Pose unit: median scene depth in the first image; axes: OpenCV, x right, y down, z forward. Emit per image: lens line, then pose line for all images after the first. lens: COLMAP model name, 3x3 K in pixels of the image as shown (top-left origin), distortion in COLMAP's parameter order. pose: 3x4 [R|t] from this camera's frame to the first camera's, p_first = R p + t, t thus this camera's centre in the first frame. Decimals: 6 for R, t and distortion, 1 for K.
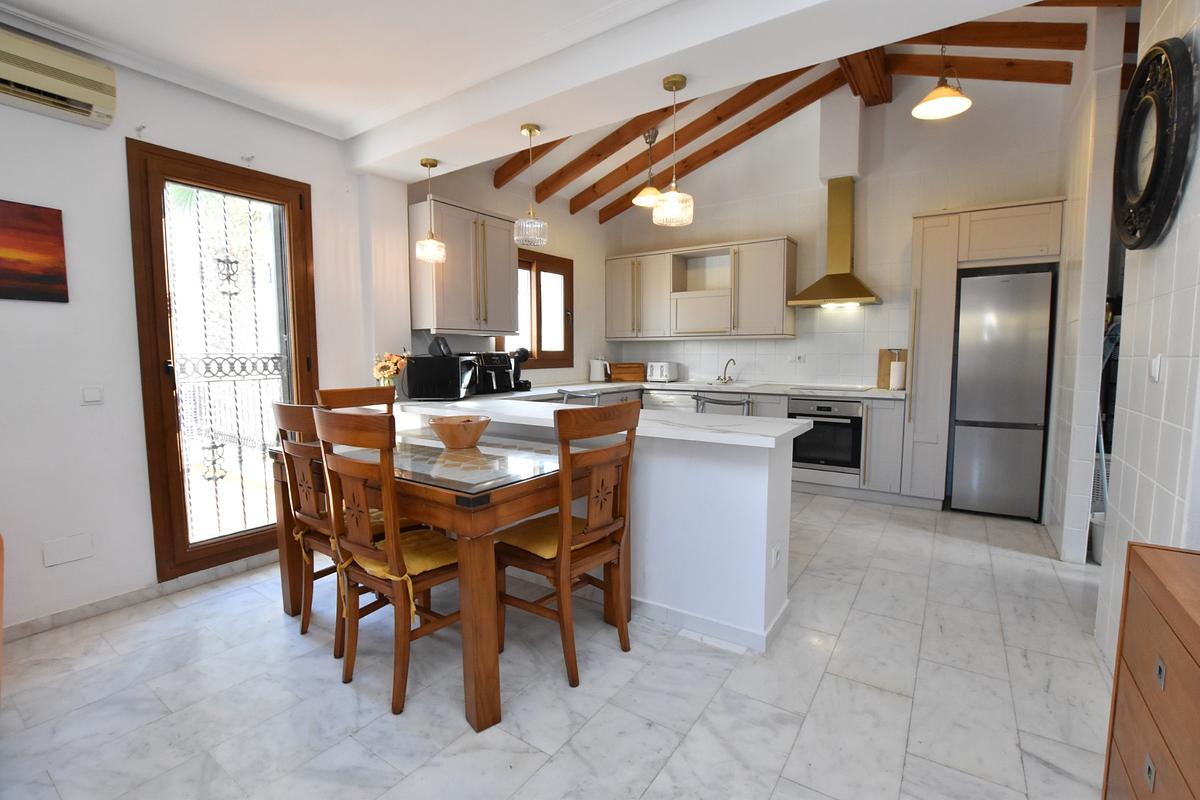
lens RADIAL K [[527.7, 0, 602.0], [0, 527.7, 403.2], [0, 0, 1]] dist [-0.021029, 0.000322]
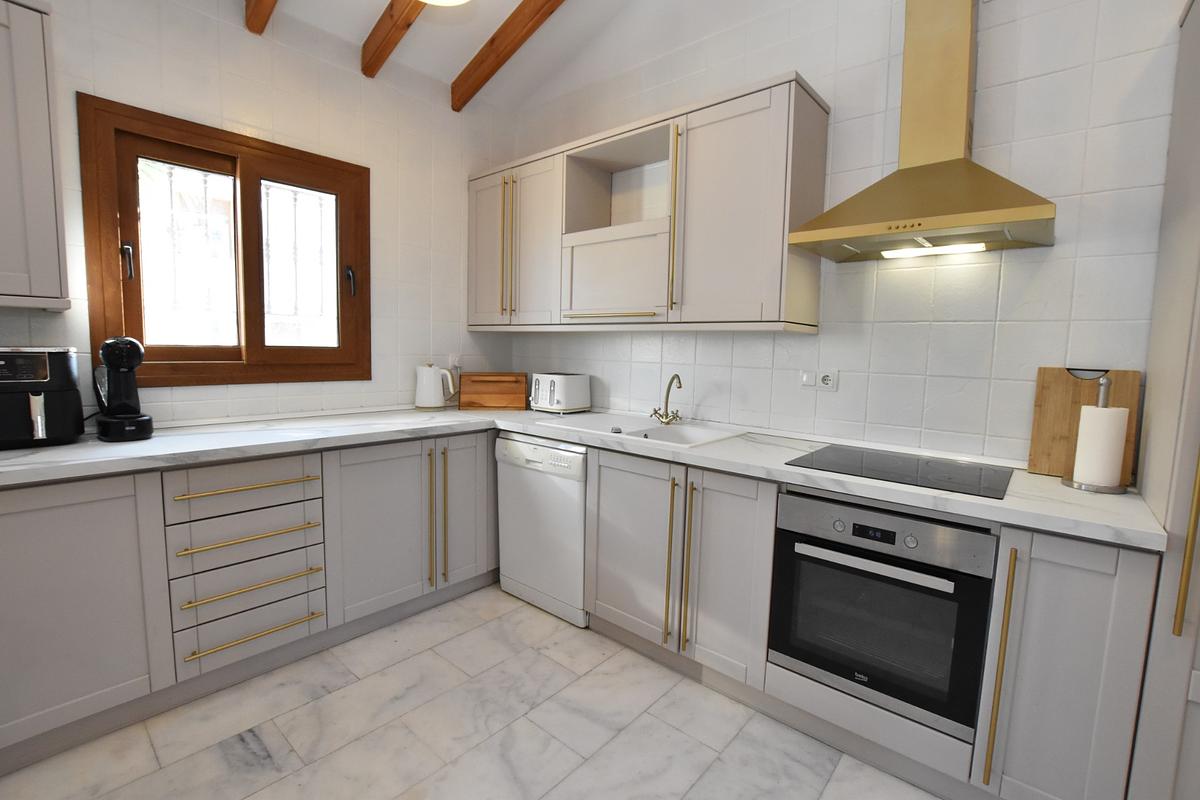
lens RADIAL K [[527.7, 0, 601.1], [0, 527.7, 400.3], [0, 0, 1]] dist [-0.021029, 0.000322]
pose [[0.992938, 0.037118, -0.112681, 0.239002], [-0.036278, 0.999297, 0.009495, -0.065024], [0.112954, -0.005340, 0.993586, 0.543761]]
